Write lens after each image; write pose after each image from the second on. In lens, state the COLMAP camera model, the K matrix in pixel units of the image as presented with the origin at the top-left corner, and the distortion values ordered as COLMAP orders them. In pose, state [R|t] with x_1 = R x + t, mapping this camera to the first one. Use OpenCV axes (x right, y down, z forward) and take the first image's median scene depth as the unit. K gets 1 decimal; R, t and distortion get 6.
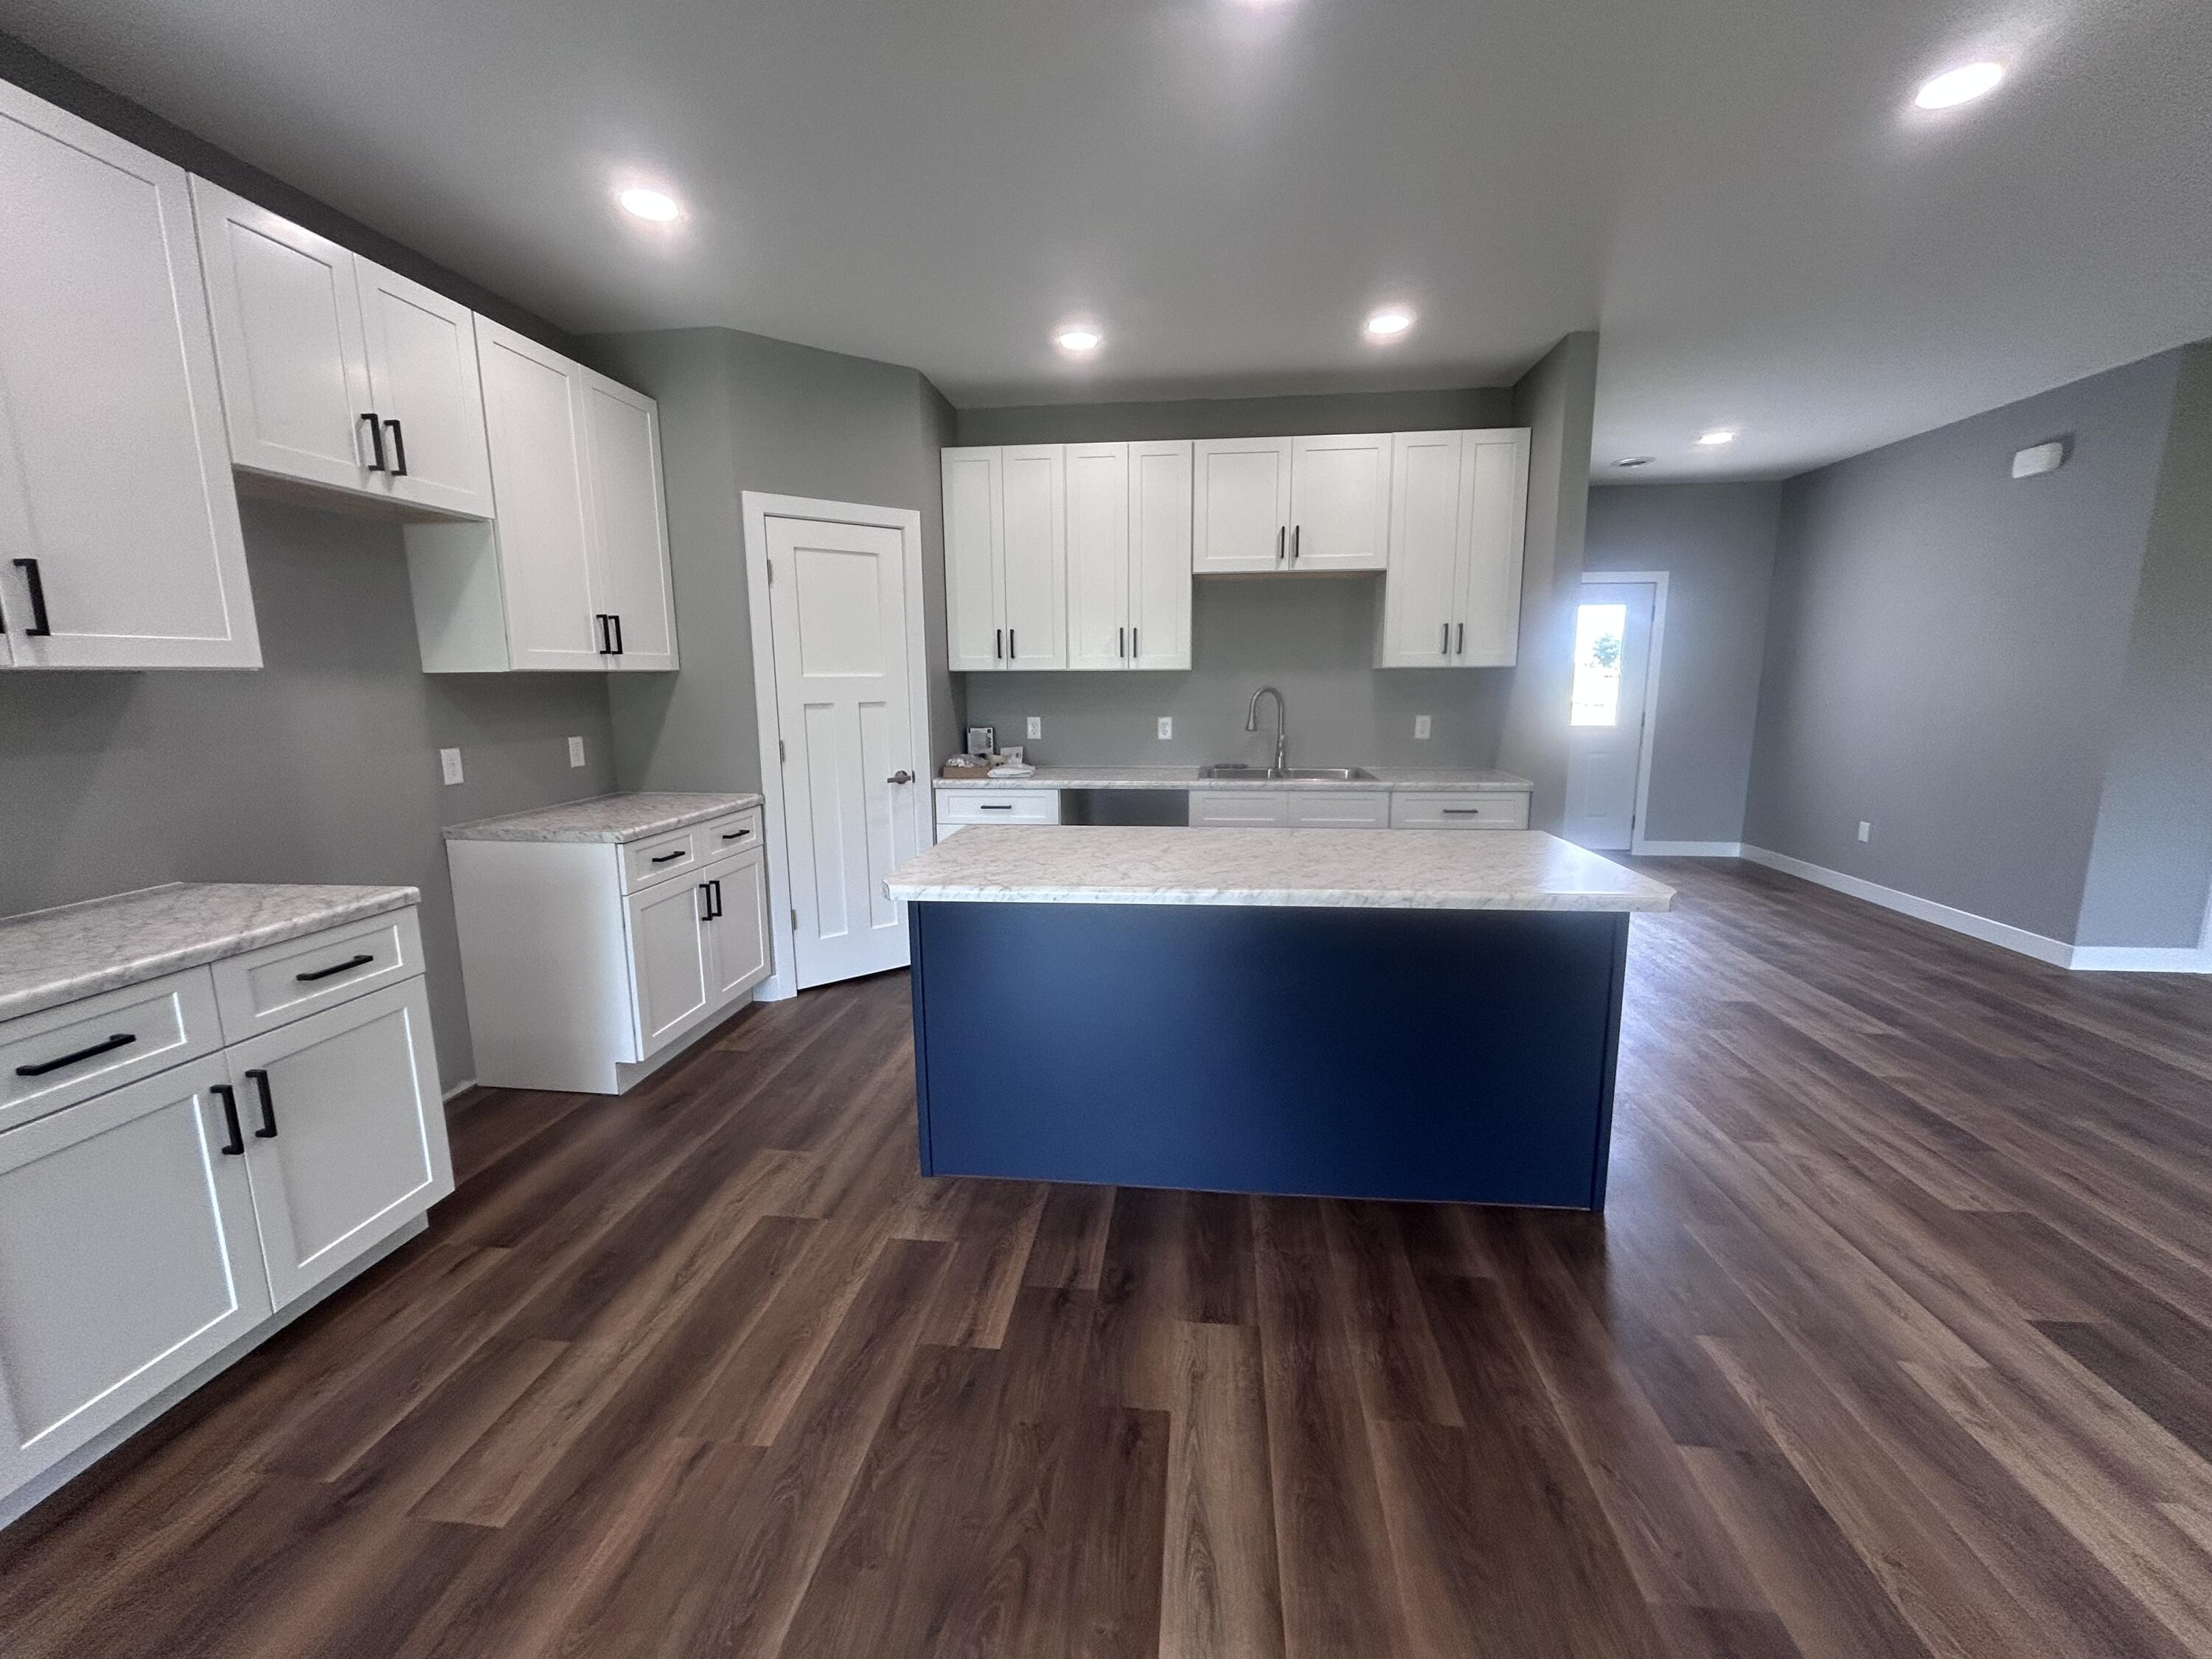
lens RADIAL K [[899.3, 0, 1102.6], [0, 899.3, 828.3], [0, 0, 1]] dist [-0.002821, 0.001963]
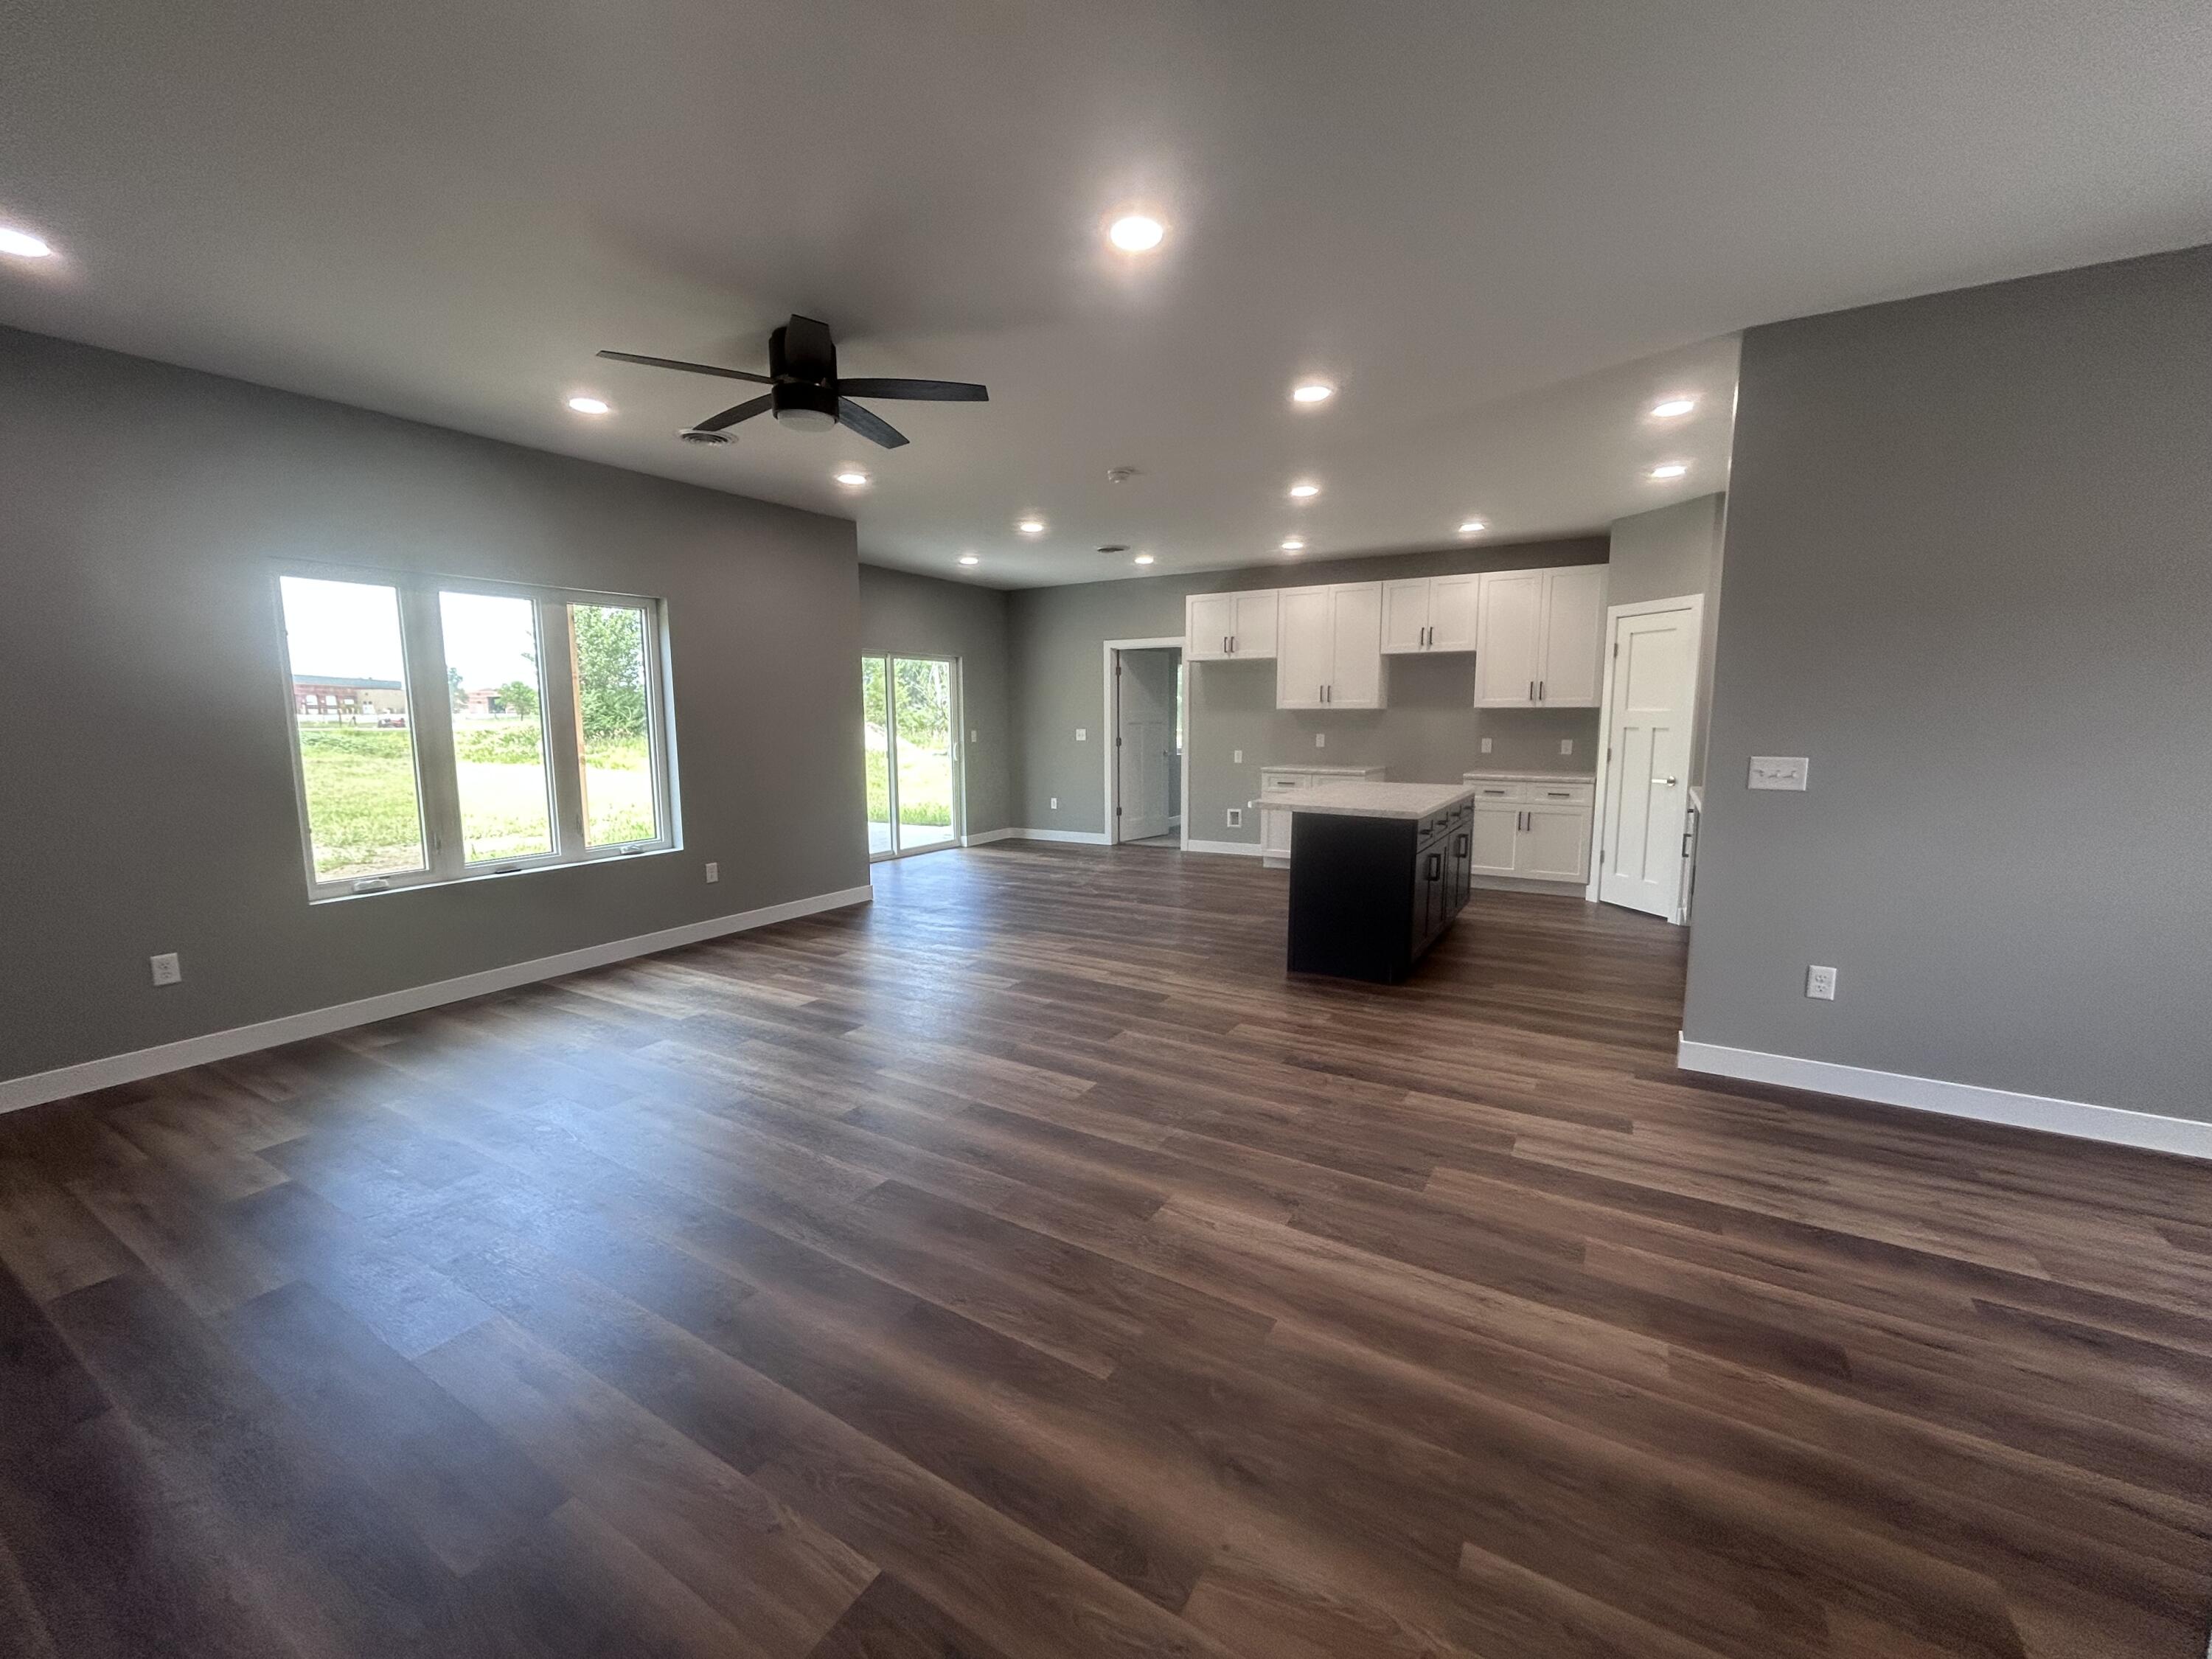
lens RADIAL K [[899.3, 0, 1102.9], [0, 899.3, 832.9], [0, 0, 1]] dist [-0.002821, 0.001963]
pose [[-0.416750, 0.128415, -0.899905, 1.974057], [-0.148707, 0.967004, 0.206857, -0.189748], [0.896775, 0.220030, -0.383902, 1.036900]]
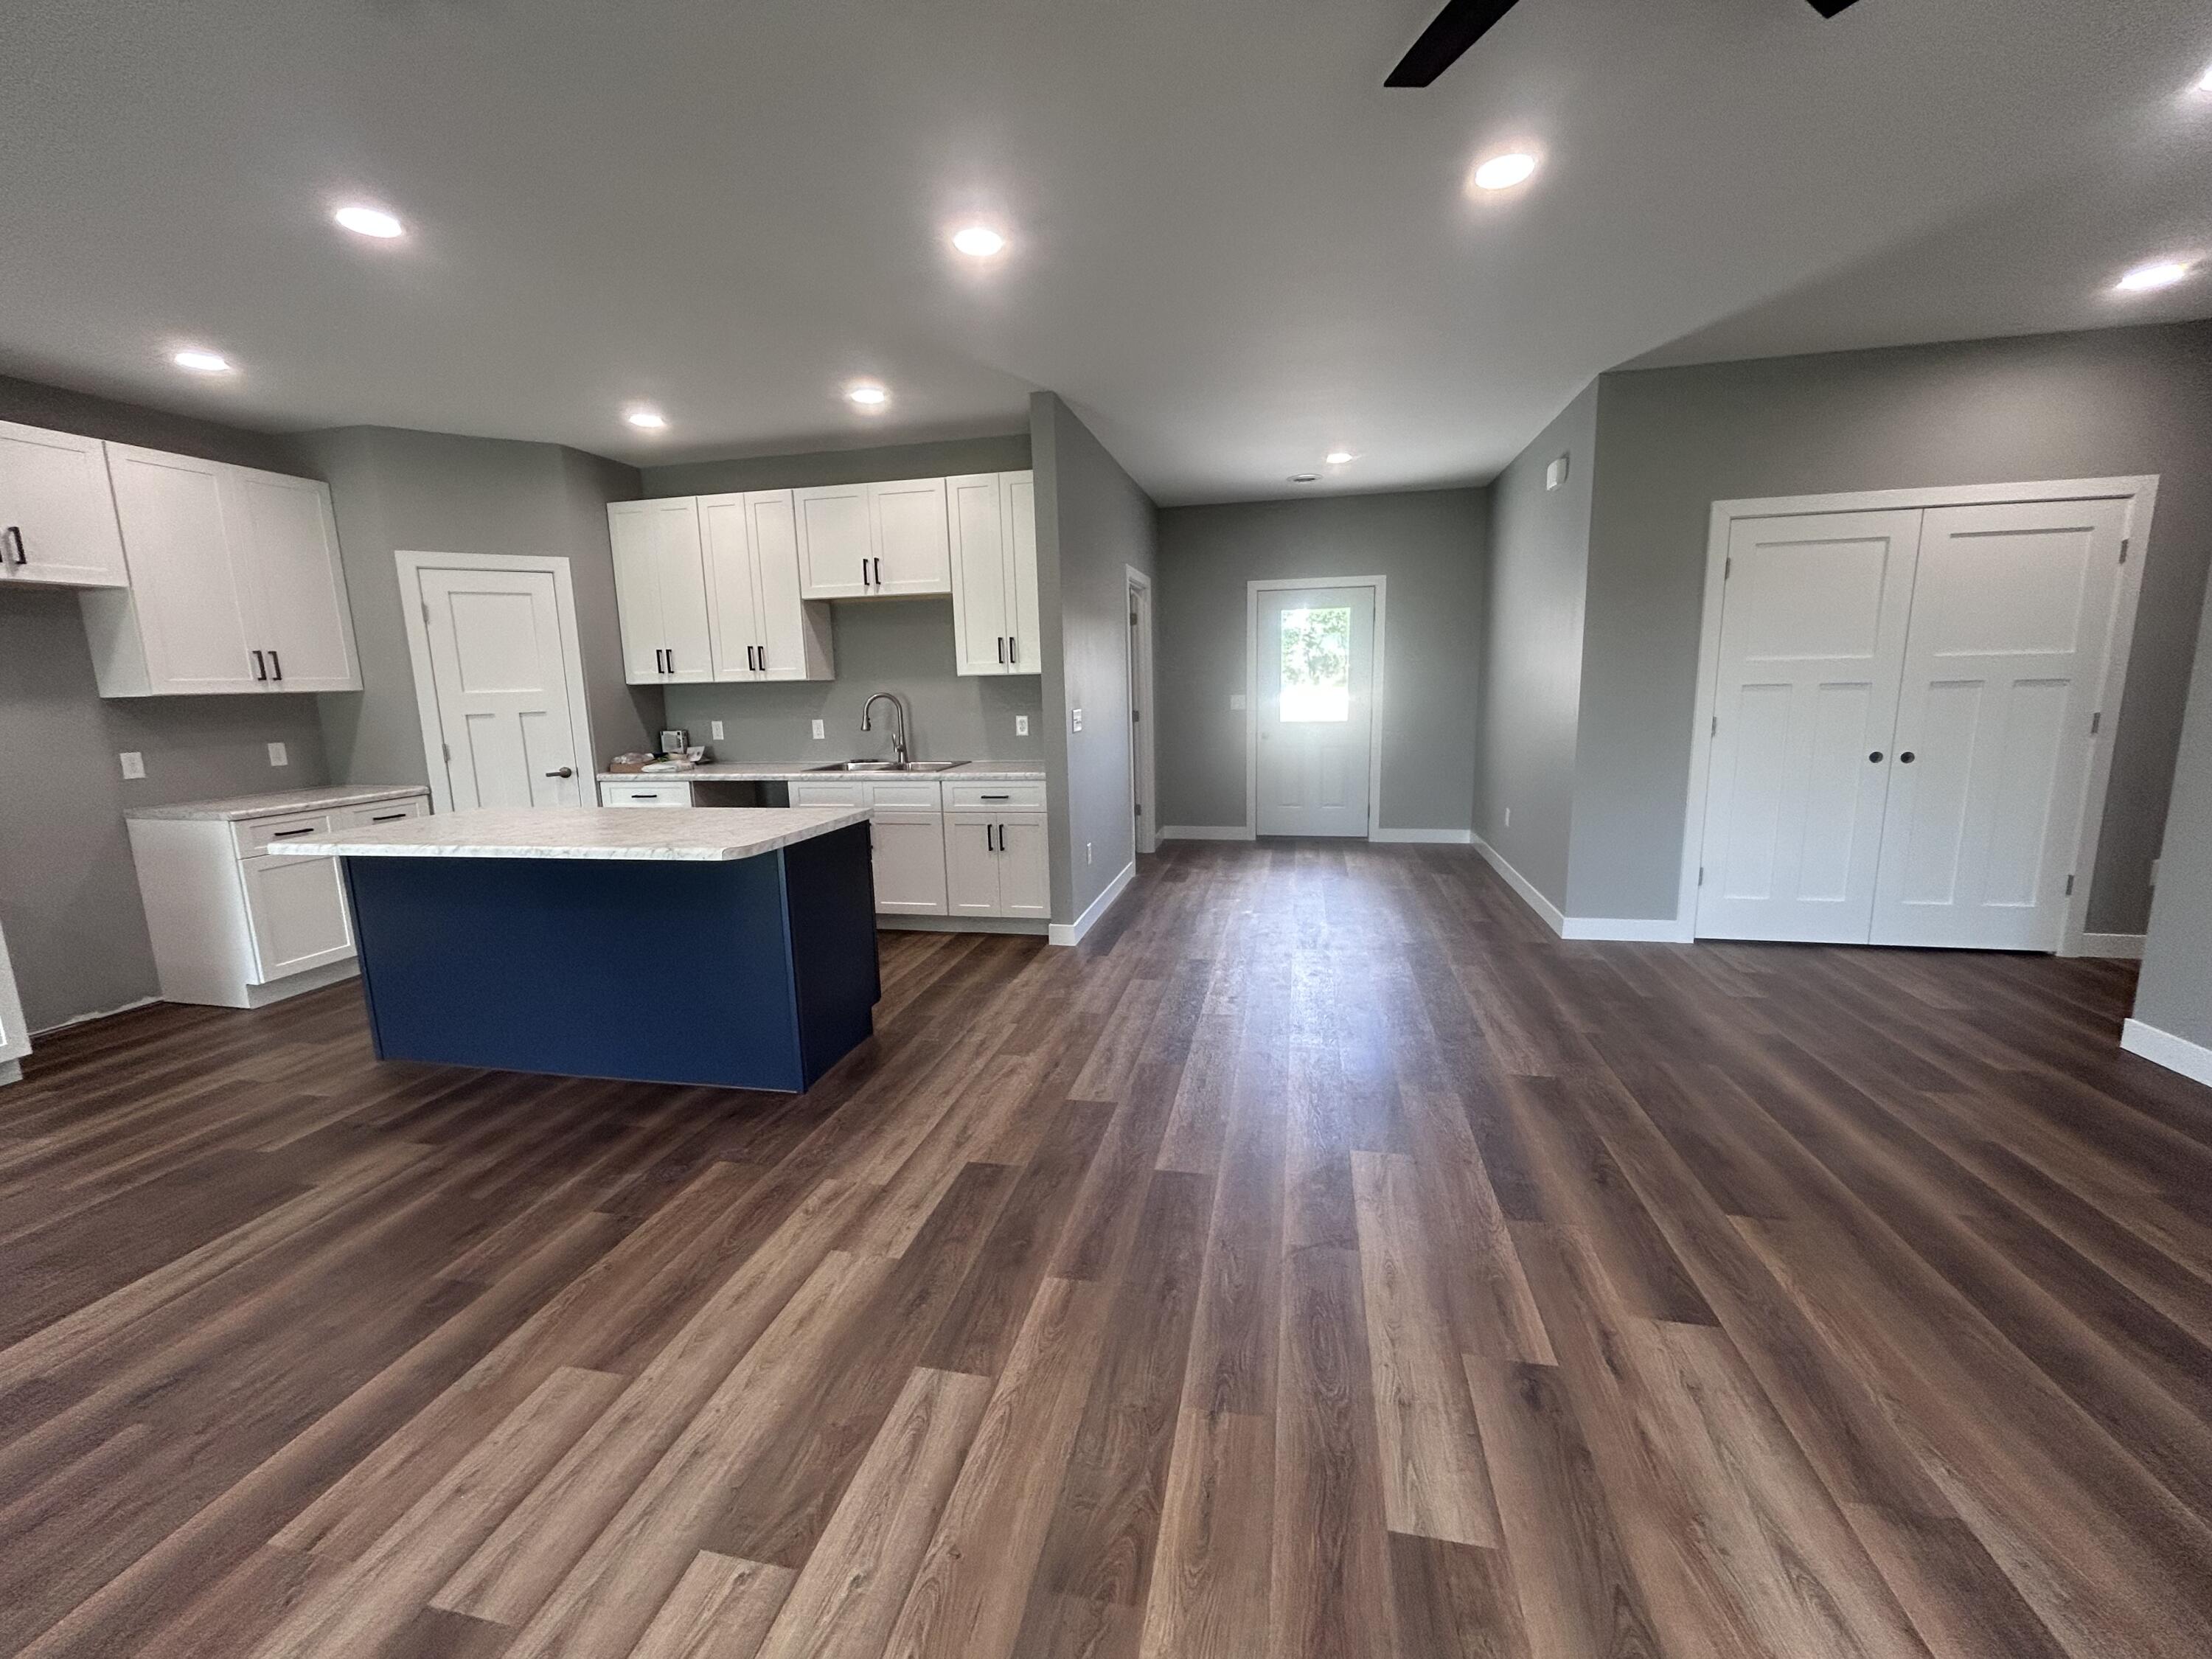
lens RADIAL K [[899.3, 0, 1103.5], [0, 899.3, 826.7], [0, 0, 1]] dist [-0.002821, 0.001963]
pose [[0.994721, -0.002679, -0.102585, 0.871875], [0.002537, 0.999996, -0.001513, 0.029197], [0.102589, 0.001245, 0.994723, -0.207573]]
